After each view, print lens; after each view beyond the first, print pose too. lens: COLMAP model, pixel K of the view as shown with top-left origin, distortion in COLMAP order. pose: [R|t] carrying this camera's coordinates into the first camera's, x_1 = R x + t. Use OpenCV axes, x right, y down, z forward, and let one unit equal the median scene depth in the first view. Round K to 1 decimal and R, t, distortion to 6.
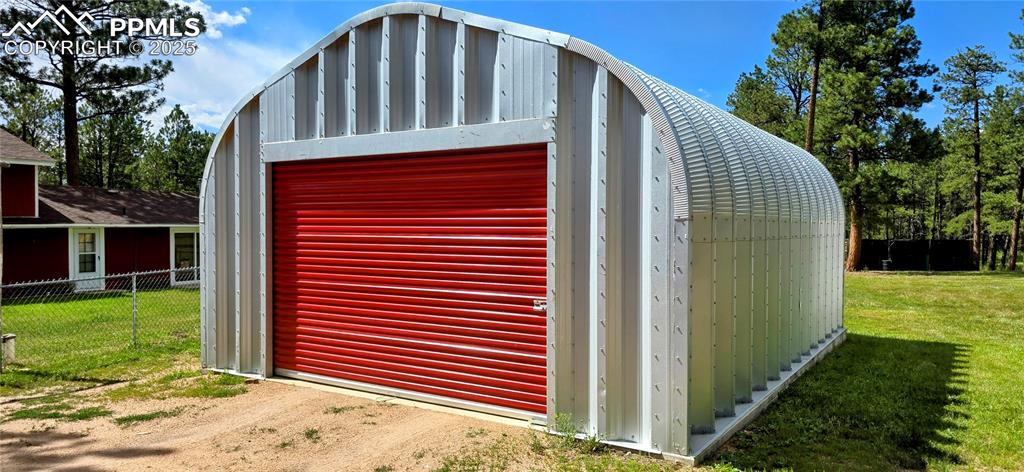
lens RADIAL K [[706.8, 0, 514.3], [0, 706.8, 233.9], [0, 0, 1]] dist [0.007319, -0.004059]
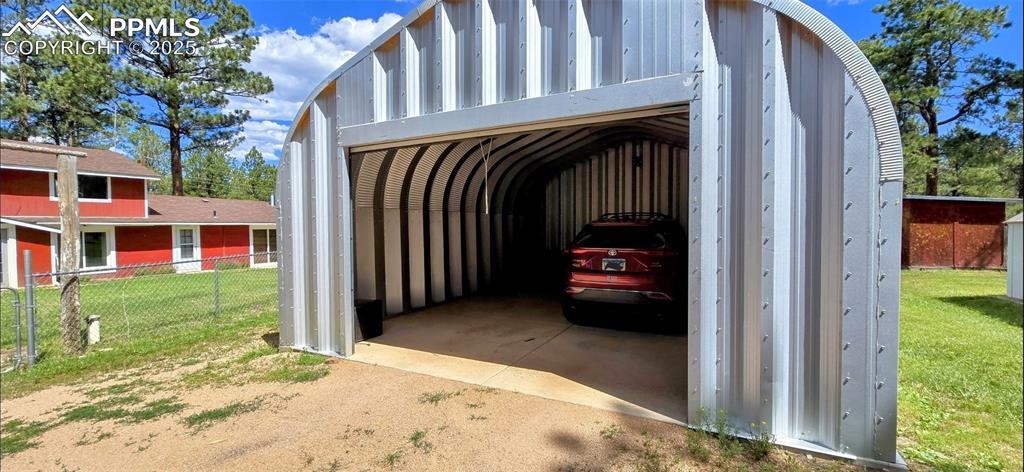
lens RADIAL K [[450.8, 0, 508.7], [0, 450.8, 237.1], [0, 0, 1]] dist [0.000611, 0.000585]
pose [[0.997662, -0.007875, 0.067890, -0.045583], [0.006988, 0.999887, 0.013290, 0.006374], [-0.067987, -0.012785, 0.997604, 0.096335]]
